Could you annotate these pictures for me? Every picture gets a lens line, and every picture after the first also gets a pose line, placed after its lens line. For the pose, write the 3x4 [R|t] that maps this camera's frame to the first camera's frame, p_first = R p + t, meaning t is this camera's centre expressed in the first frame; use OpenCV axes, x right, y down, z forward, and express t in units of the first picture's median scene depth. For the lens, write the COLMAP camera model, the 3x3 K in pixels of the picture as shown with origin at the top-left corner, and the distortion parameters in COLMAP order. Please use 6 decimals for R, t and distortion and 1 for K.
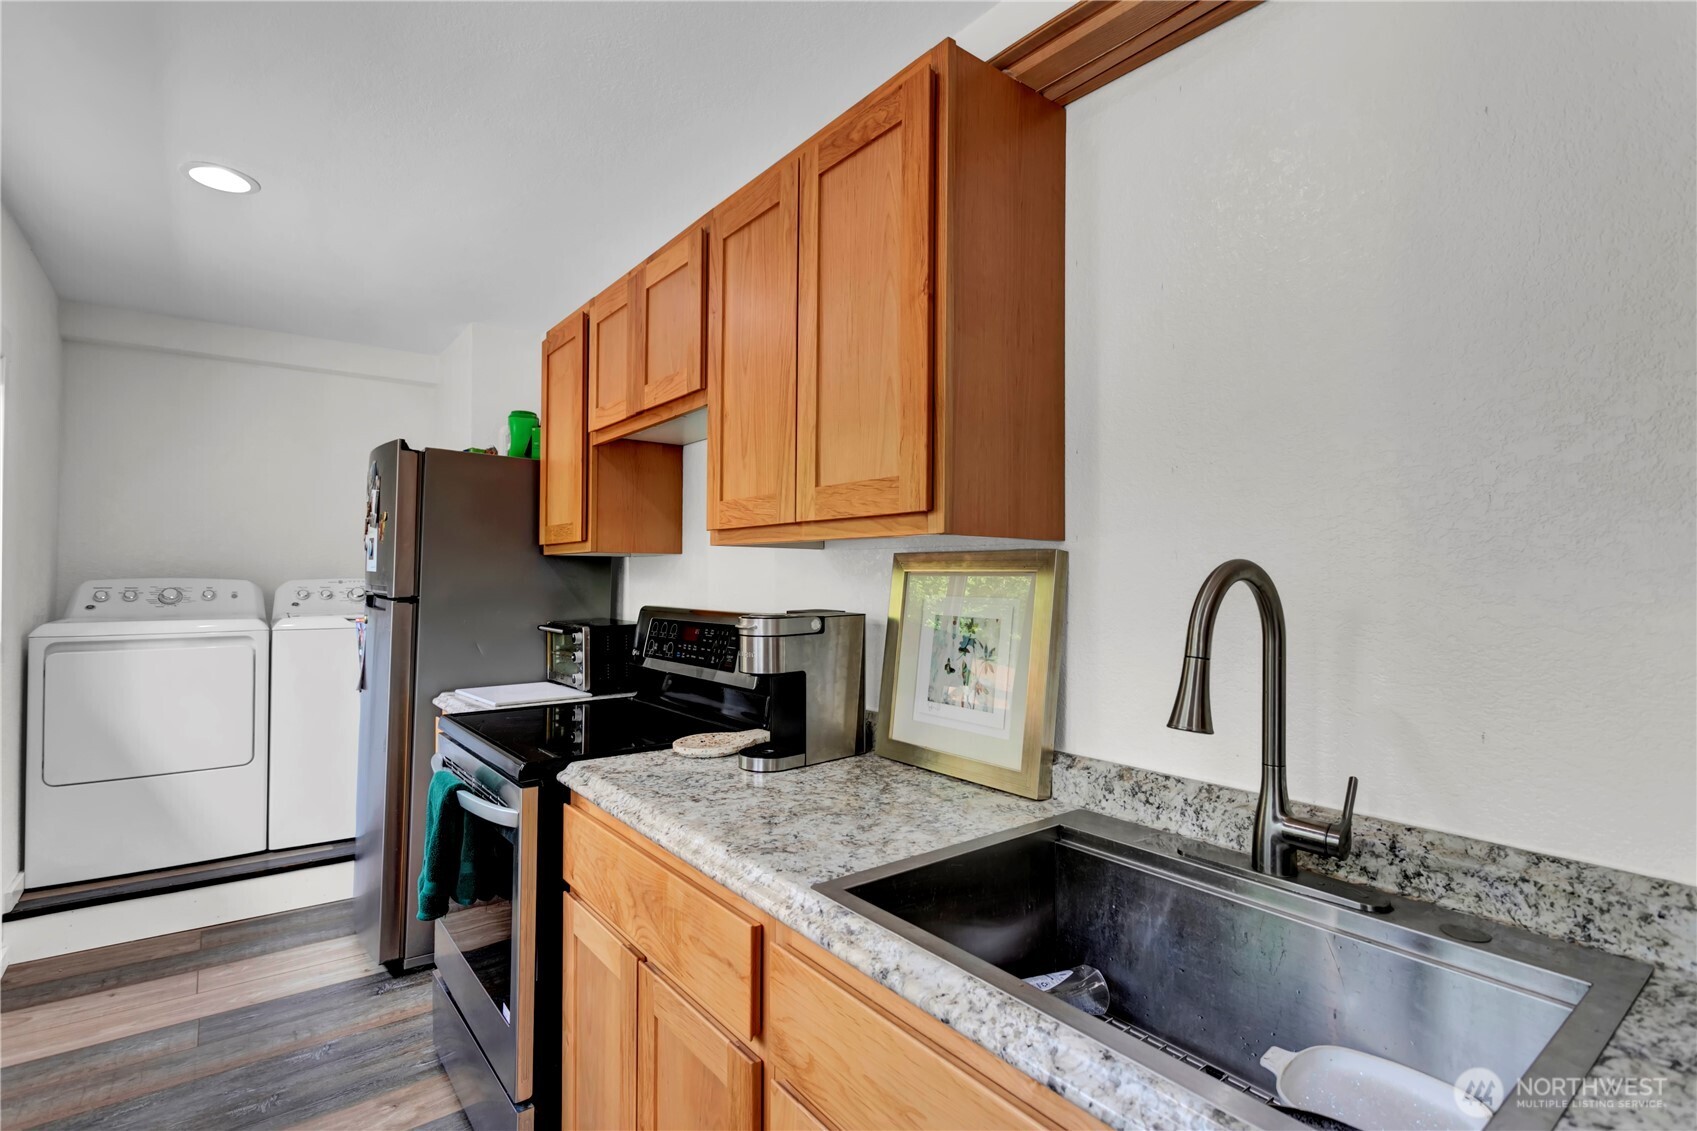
lens RADIAL K [[812.4, 0, 848.5], [0, 812.4, 565.5], [0, 0, 1]] dist [0.003111, 0.000774]
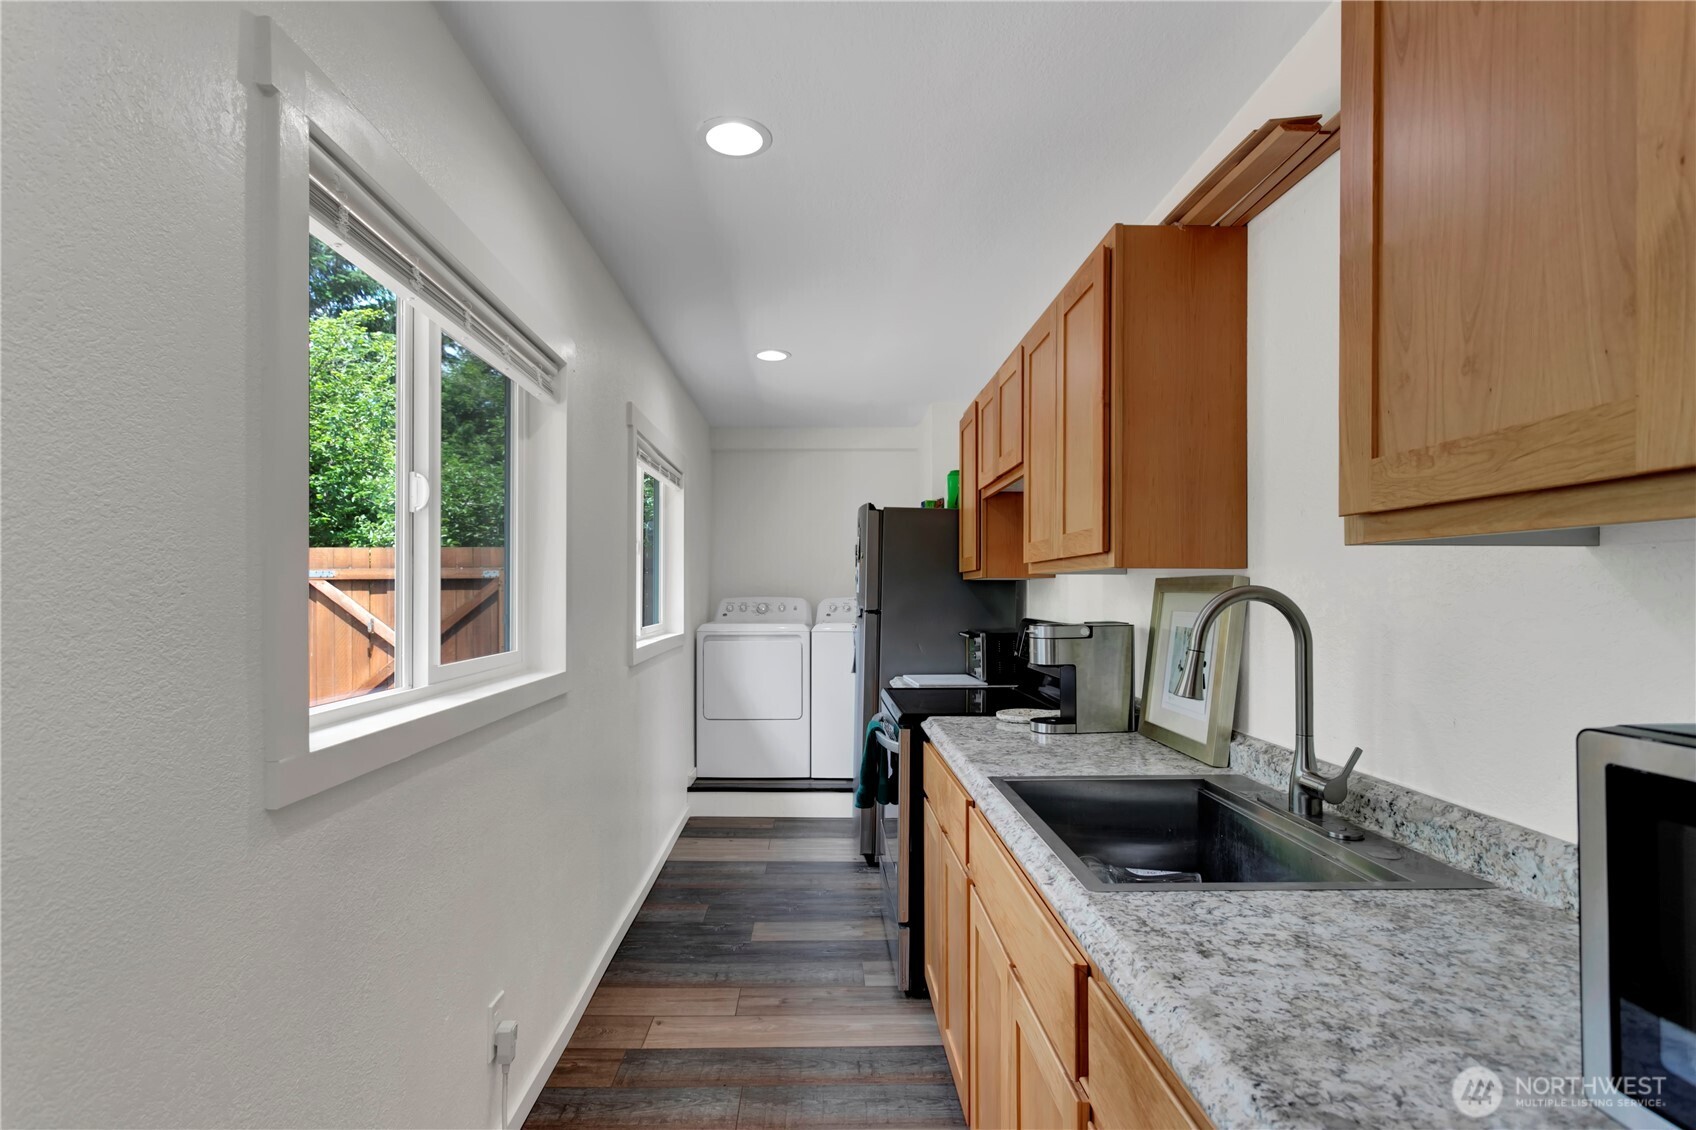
lens RADIAL K [[818.3, 0, 839.3], [0, 818.3, 588.4], [0, 0, 1]] dist [0.000312, 0.000221]
pose [[0.804202, -0.006505, -0.594320, 0.315864], [0.010532, 0.999939, 0.003307, -0.006331], [0.594263, -0.008919, 0.804222, -0.250876]]
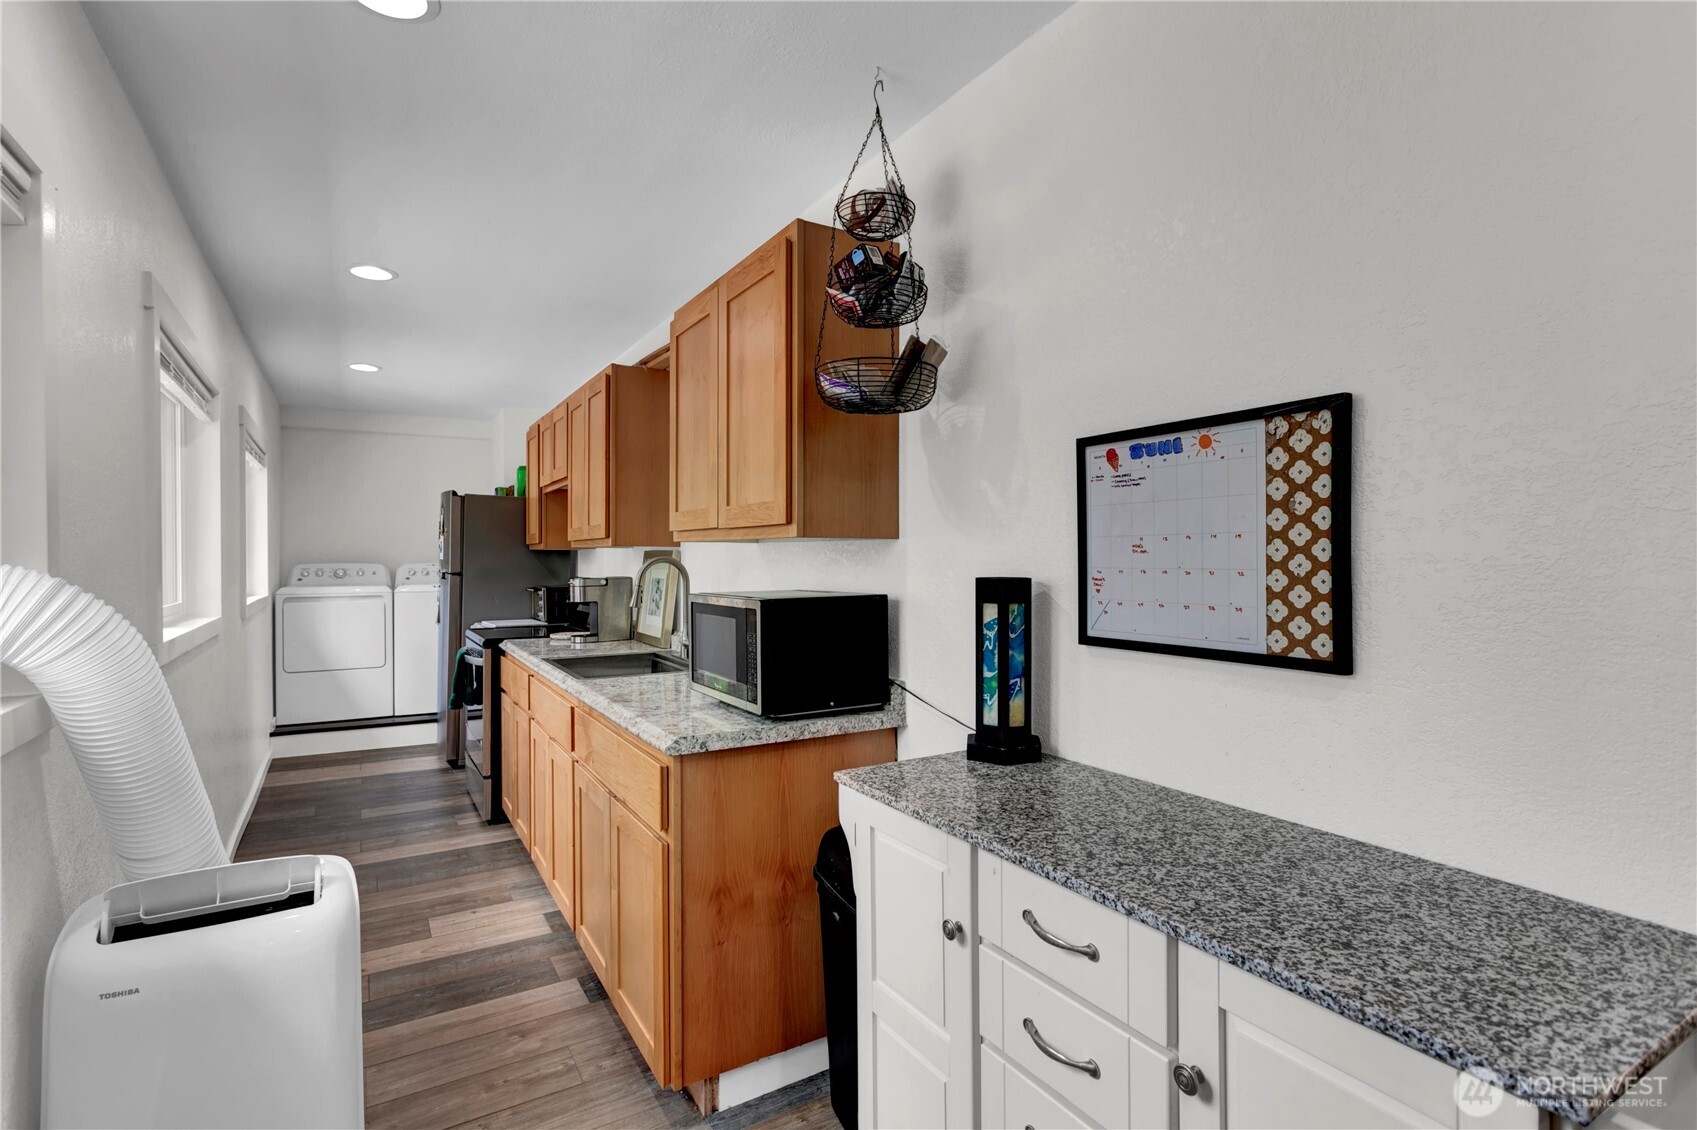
lens RADIAL K [[812.4, 0, 848.5], [0, 812.4, 565.0], [0, 0, 1]] dist [0.003111, 0.000774]
pose [[0.992889, -0.003759, -0.118989, 0.663558], [0.006259, 0.999767, 0.020636, -0.014256], [0.118883, -0.021234, 0.992681, -0.873942]]
